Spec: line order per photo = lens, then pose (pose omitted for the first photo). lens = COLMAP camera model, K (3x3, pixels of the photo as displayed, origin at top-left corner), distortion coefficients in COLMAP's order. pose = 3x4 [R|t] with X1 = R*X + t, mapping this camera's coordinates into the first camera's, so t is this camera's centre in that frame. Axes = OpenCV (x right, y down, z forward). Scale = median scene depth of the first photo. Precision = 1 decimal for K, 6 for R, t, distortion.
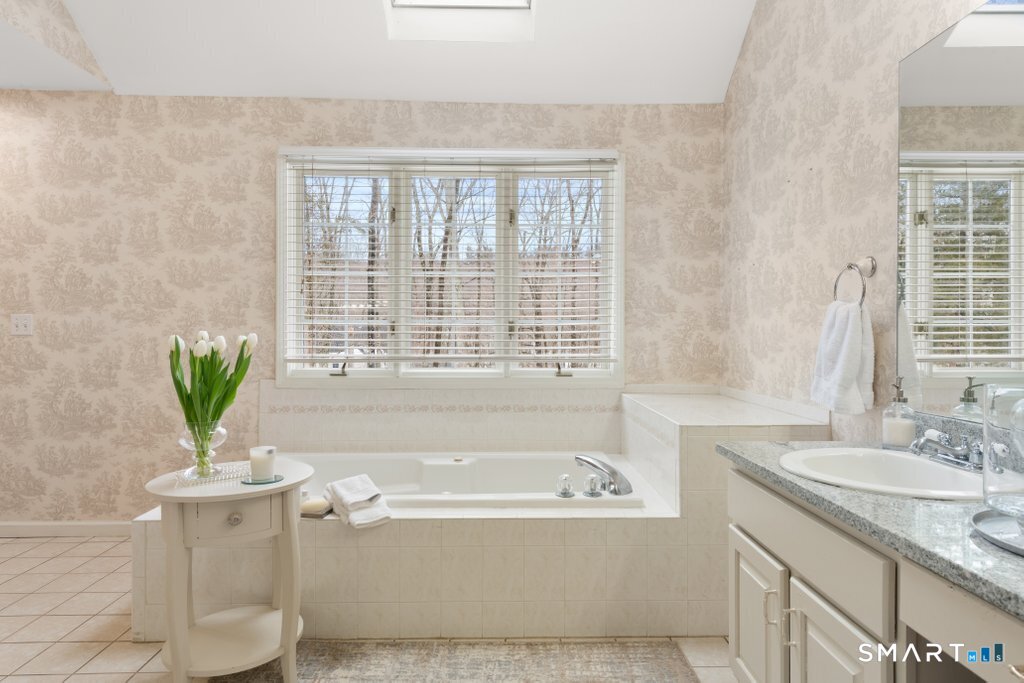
lens RADIAL K [[578.5, 0, 511.0], [0, 578.5, 340.5], [0, 0, 1]] dist [0.012821, -0.006670]
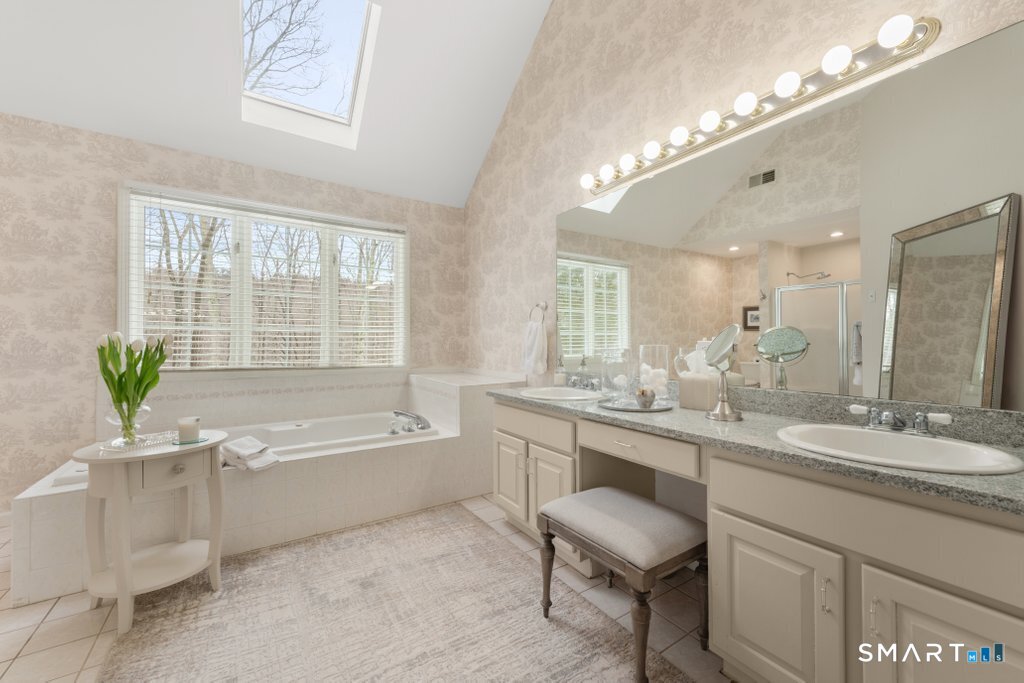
lens RADIAL K [[401.2, 0, 511.7], [0, 401.2, 339.9], [0, 0, 1]] dist [-0.003214, -0.000696]
pose [[0.845961, 0.002101, 0.533241, -0.211930], [0.005930, 0.999893, -0.013347, 0.014098], [-0.533212, 0.014453, 0.845858, -0.146777]]
